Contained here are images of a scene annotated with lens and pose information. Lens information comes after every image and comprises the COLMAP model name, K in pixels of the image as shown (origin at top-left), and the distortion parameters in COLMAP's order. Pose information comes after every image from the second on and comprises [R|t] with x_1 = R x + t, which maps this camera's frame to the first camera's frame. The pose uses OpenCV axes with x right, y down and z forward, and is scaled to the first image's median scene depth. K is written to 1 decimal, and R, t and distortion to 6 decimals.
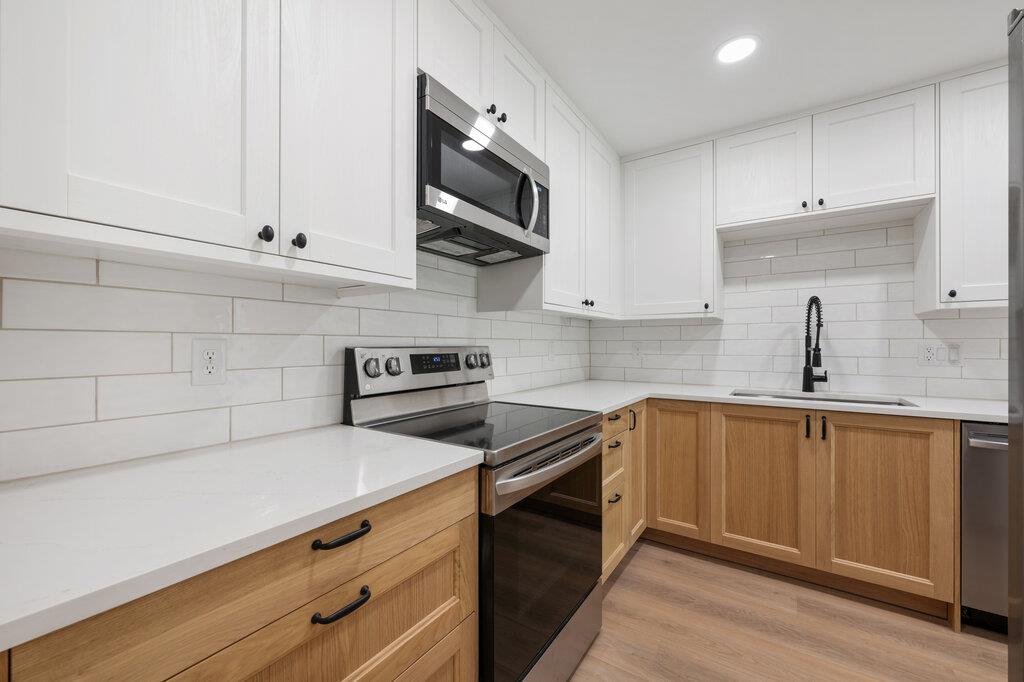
lens RADIAL K [[406.7, 0, 510.6], [0, 406.7, 343.8], [0, 0, 1]] dist [-0.001431, 0.000084]
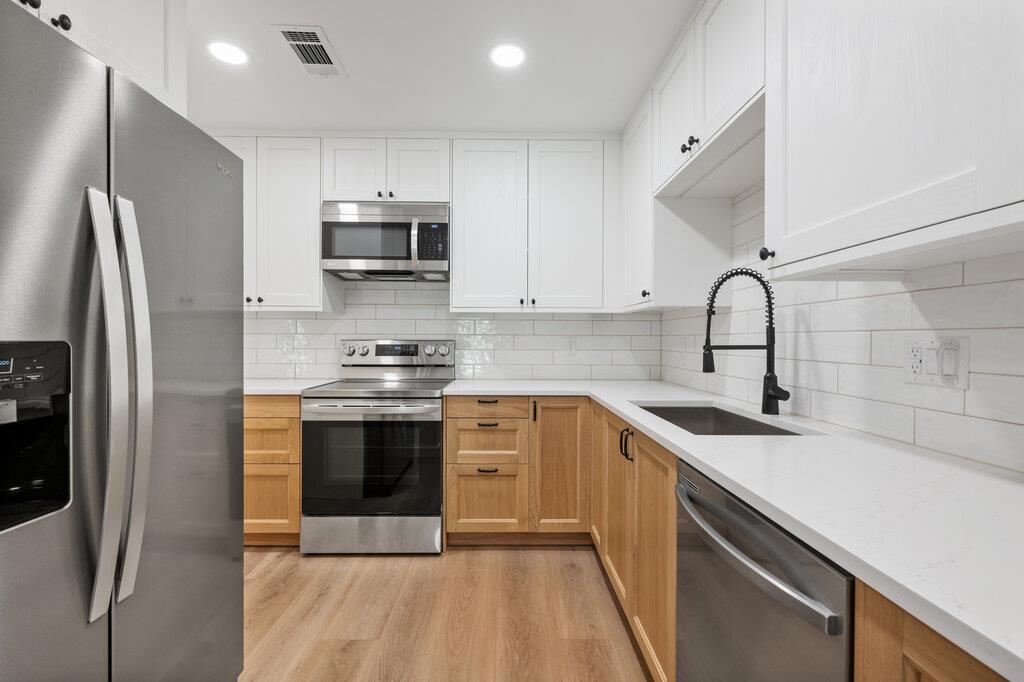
lens RADIAL K [[457.5, 0, 511.3], [0, 457.5, 340.7], [0, 0, 1]] dist [-0.003084, -0.000191]
pose [[0.561323, 0.005160, -0.827581, 1.359400], [-0.003389, 0.999987, 0.003937, 0.000863], [0.827590, 0.000594, 0.561333, 0.311452]]
